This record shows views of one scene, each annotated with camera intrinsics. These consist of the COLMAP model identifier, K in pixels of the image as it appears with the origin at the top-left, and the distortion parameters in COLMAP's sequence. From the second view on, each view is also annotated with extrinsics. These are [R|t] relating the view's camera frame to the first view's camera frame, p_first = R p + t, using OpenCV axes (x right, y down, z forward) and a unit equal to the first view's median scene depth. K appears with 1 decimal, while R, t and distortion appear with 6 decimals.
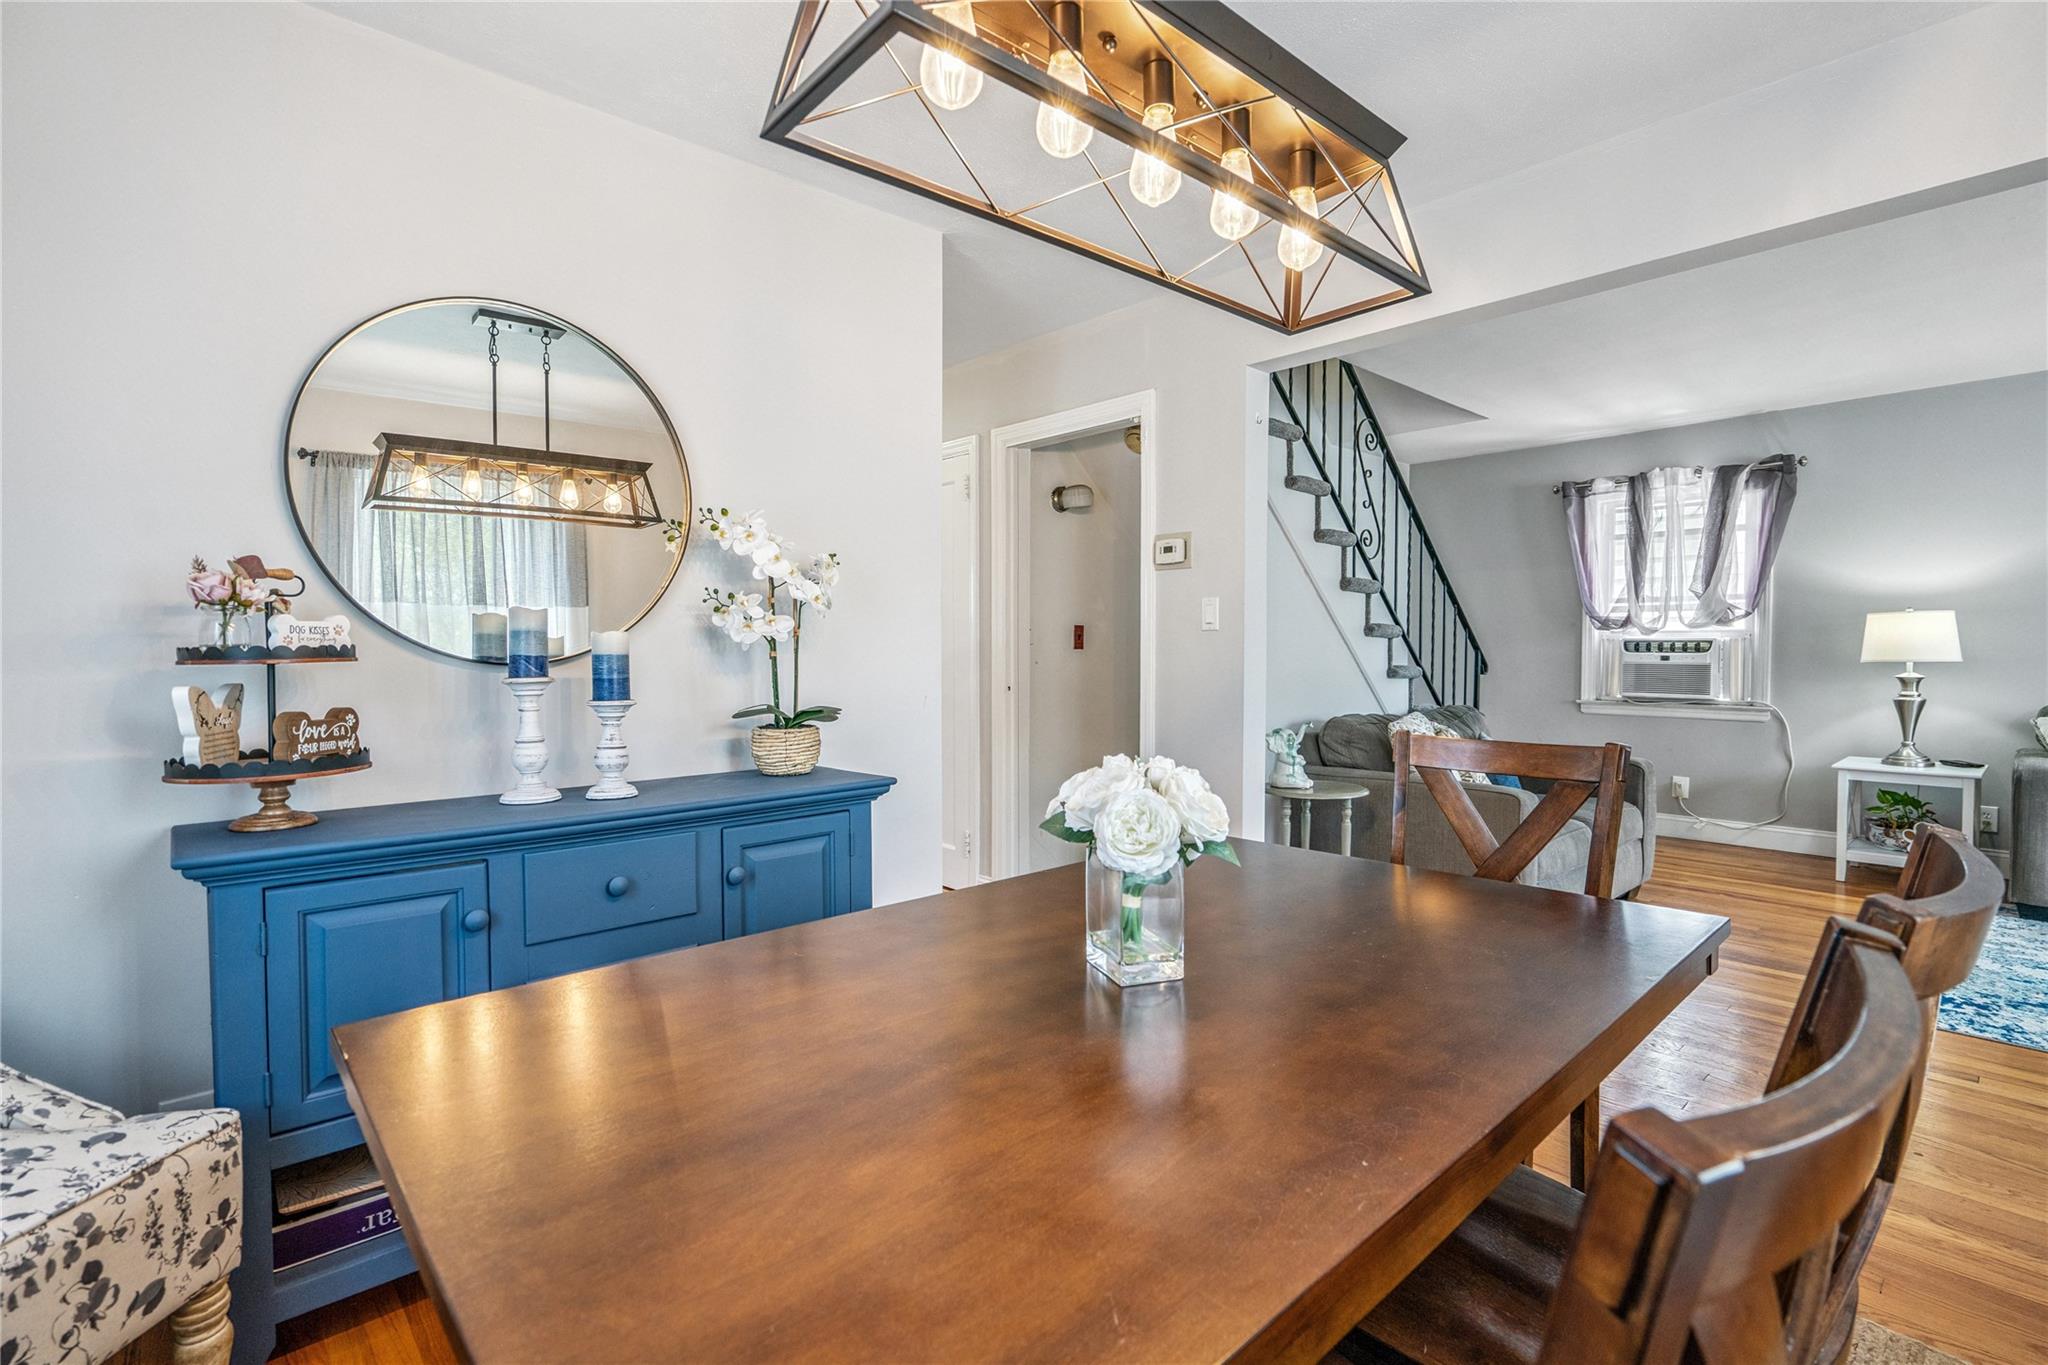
lens RADIAL K [[941.9, 0, 1022.5], [0, 941.9, 677.5], [0, 0, 1]] dist [-0.001950, -0.000194]
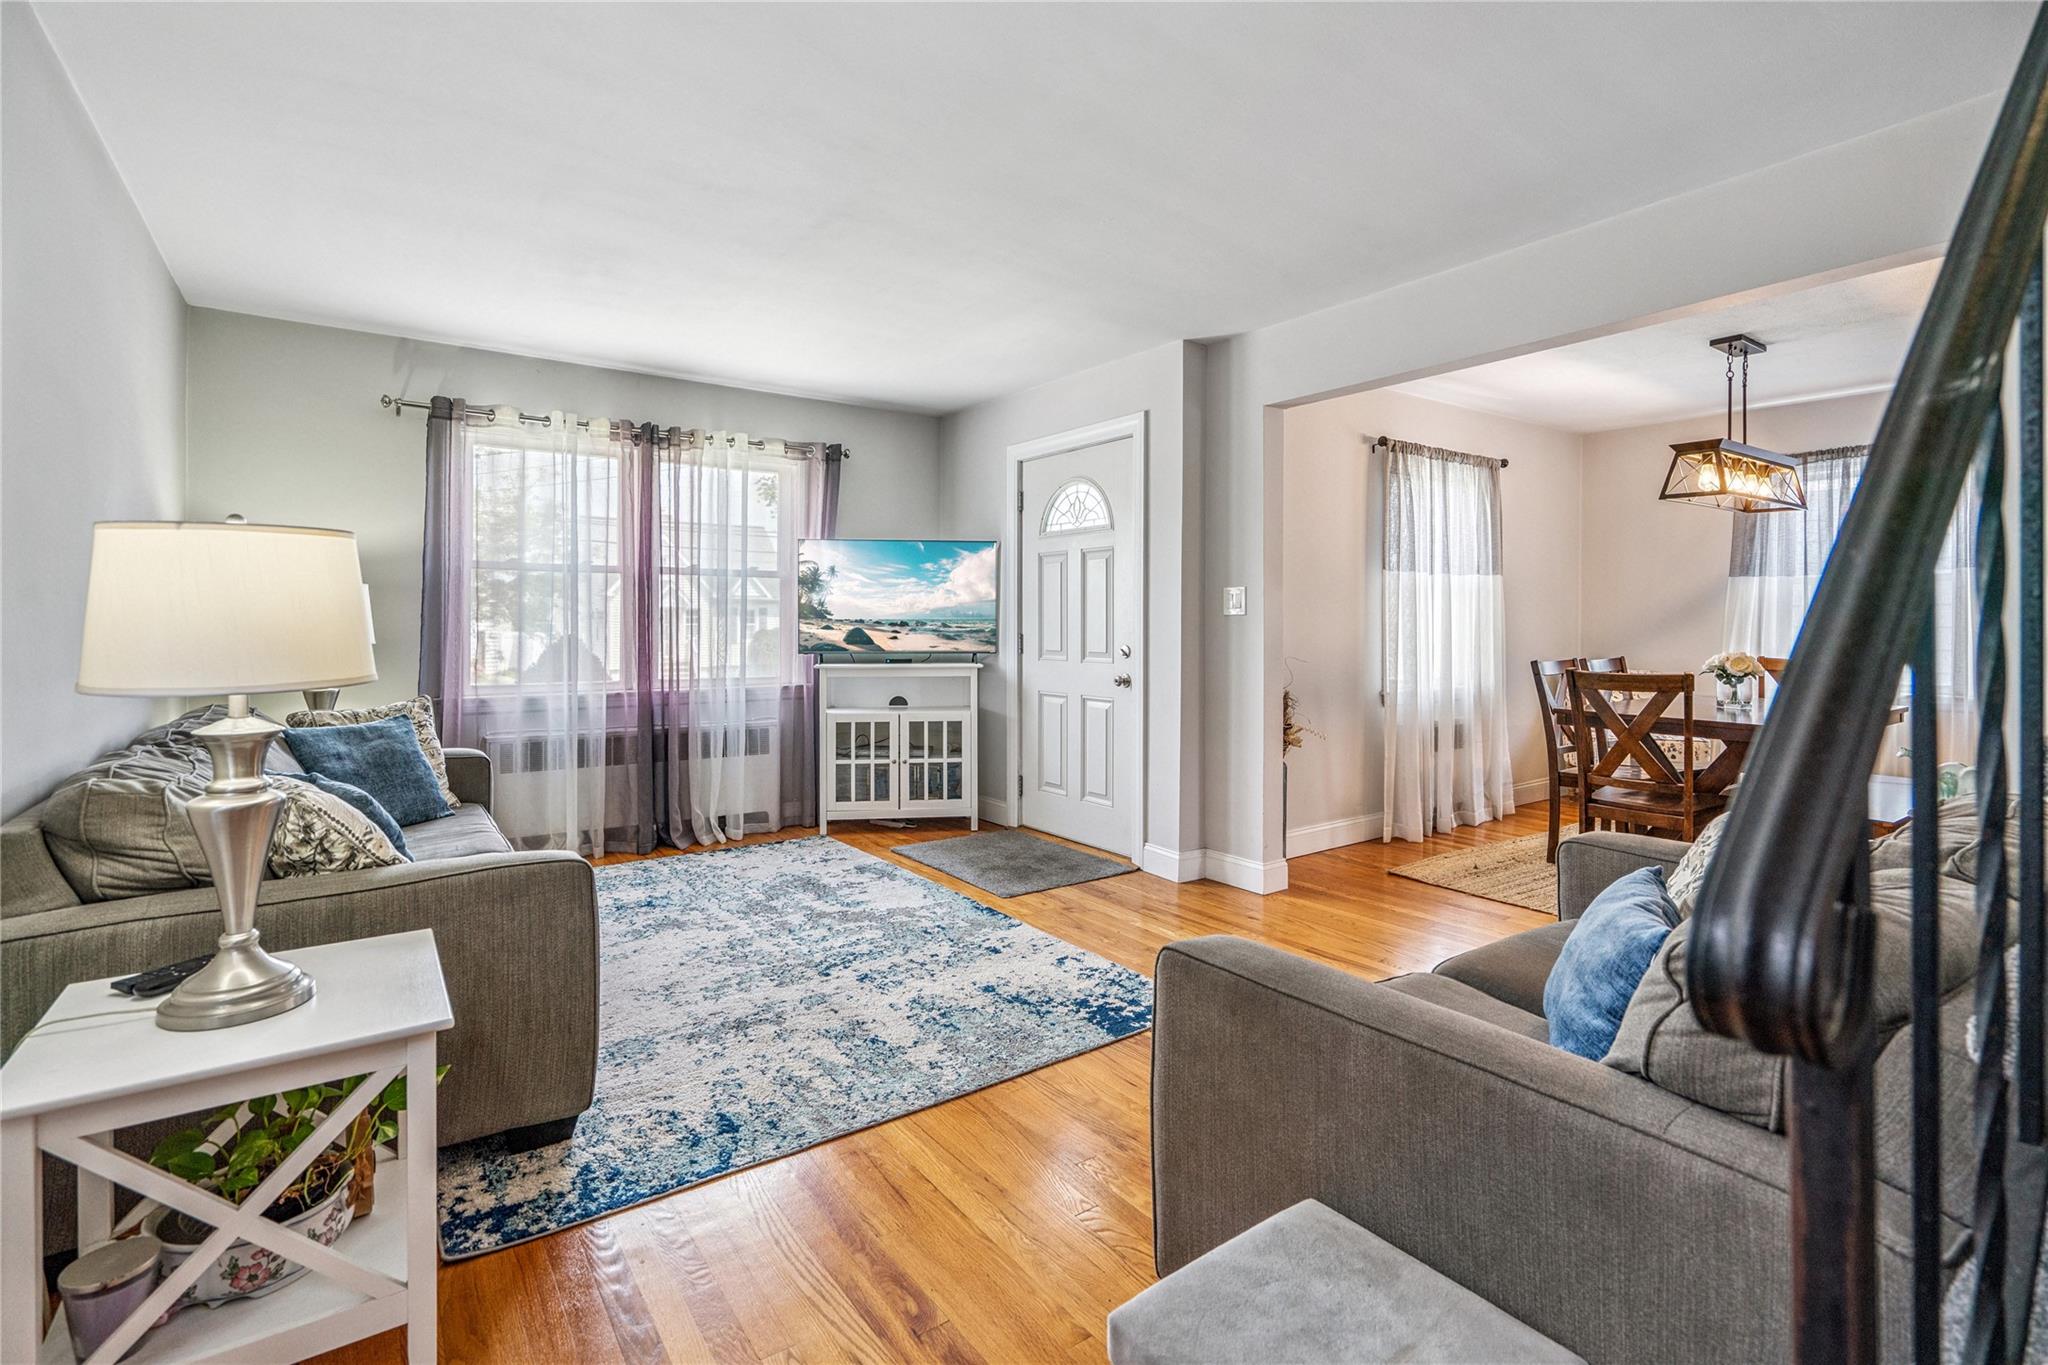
lens RADIAL K [[944.9, 0, 1014.1], [0, 944.9, 626.8], [0, 0, 1]] dist [-0.008813, 0.003406]
pose [[-0.992657, 0.004920, 0.120859, 0.554079], [0.009321, 0.999313, 0.035878, -0.039479], [-0.120600, 0.036741, -0.992021, 1.113258]]
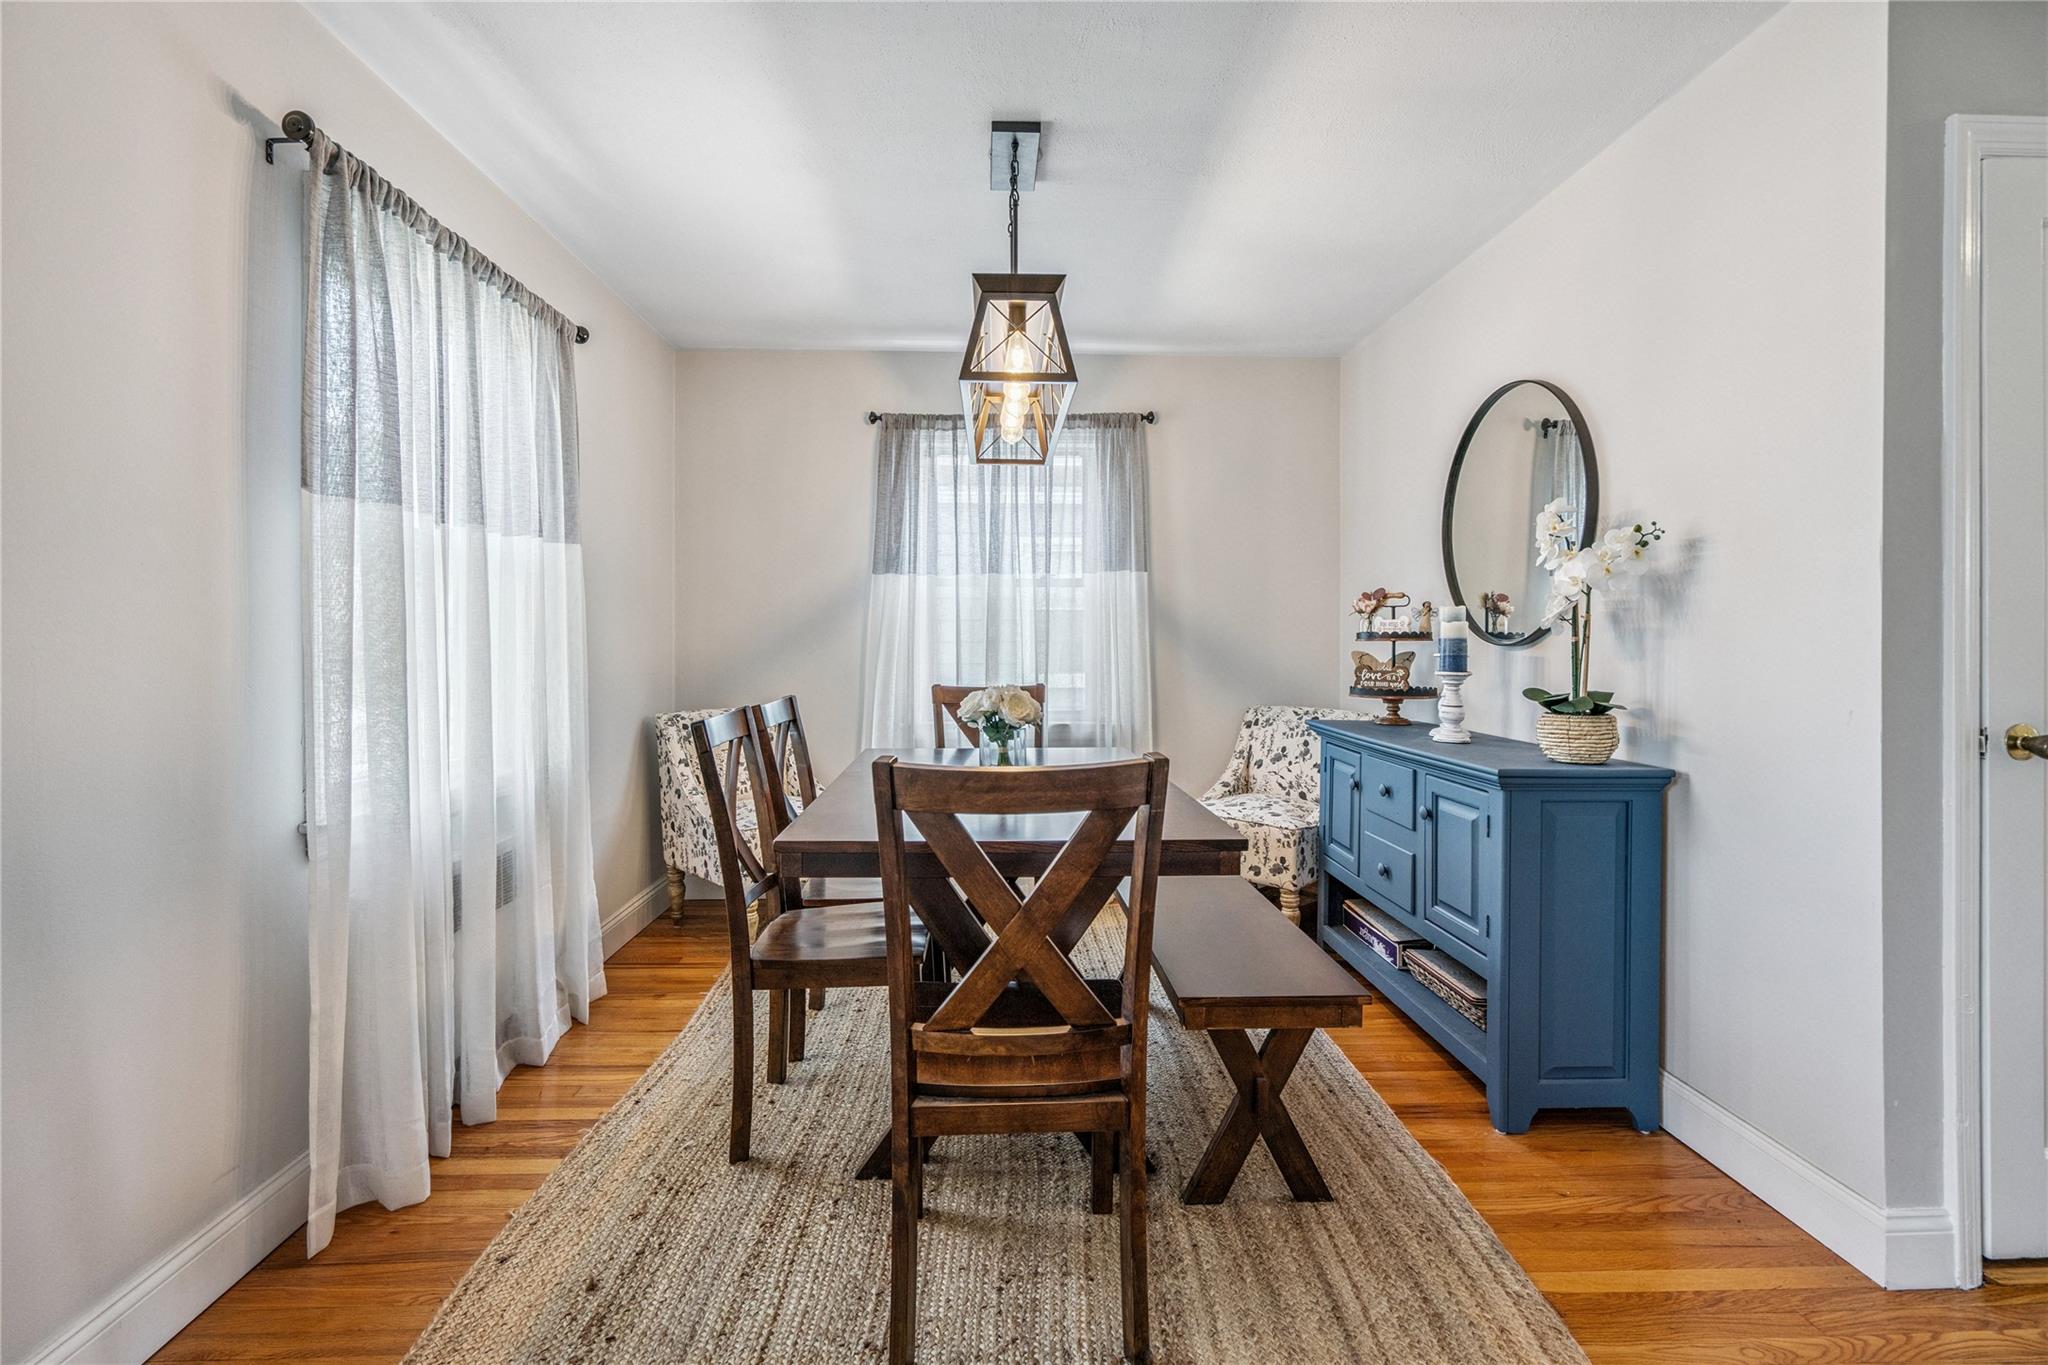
lens RADIAL K [[945.6, 0, 1027.2], [0, 945.6, 643.4], [0, 0, 1]] dist [0.000031, 0.000307]
pose [[-0.641456, 0.011149, -0.767078, 0.391981], [-0.018353, 0.999385, 0.029873, -0.017630], [0.766940, 0.033240, -0.640857, 0.537234]]
